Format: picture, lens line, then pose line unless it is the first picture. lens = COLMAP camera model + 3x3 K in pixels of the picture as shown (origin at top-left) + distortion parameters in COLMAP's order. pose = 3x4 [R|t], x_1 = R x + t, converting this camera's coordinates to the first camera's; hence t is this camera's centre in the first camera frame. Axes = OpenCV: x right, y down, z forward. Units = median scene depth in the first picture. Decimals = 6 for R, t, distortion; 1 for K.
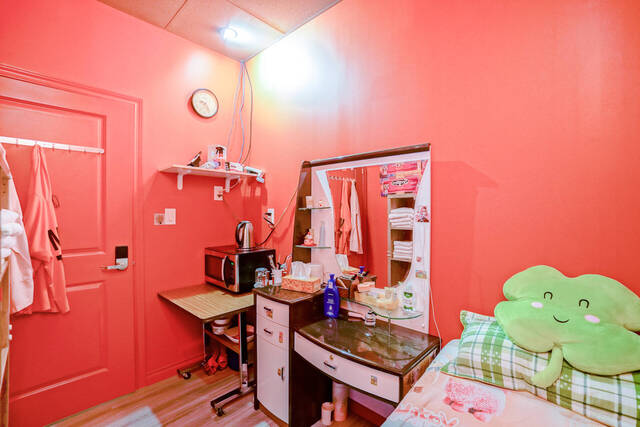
lens RADIAL K [[279.4, 0, 320.0], [0, 279.4, 213.5], [0, 0, 1]] dist [-0.023697, 0.000193]
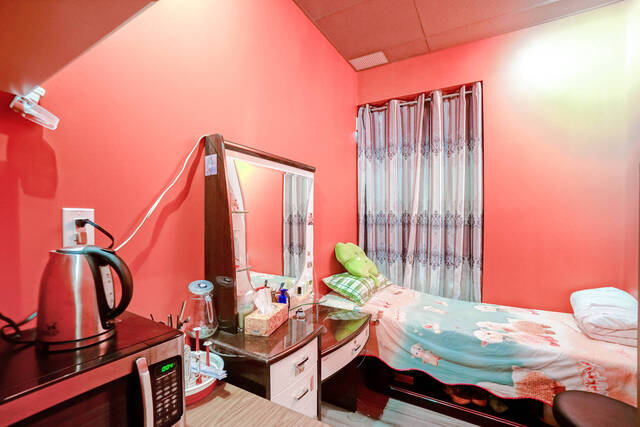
lens RADIAL K [[279.4, 0, 320.0], [0, 279.4, 213.5], [0, 0, 1]] dist [-0.023697, 0.000193]
pose [[-0.207397, 0.002510, 0.978254, -0.951114], [0.003459, 0.999992, -0.001832, -0.020605], [-0.978251, 0.003004, -0.207404, 1.238467]]
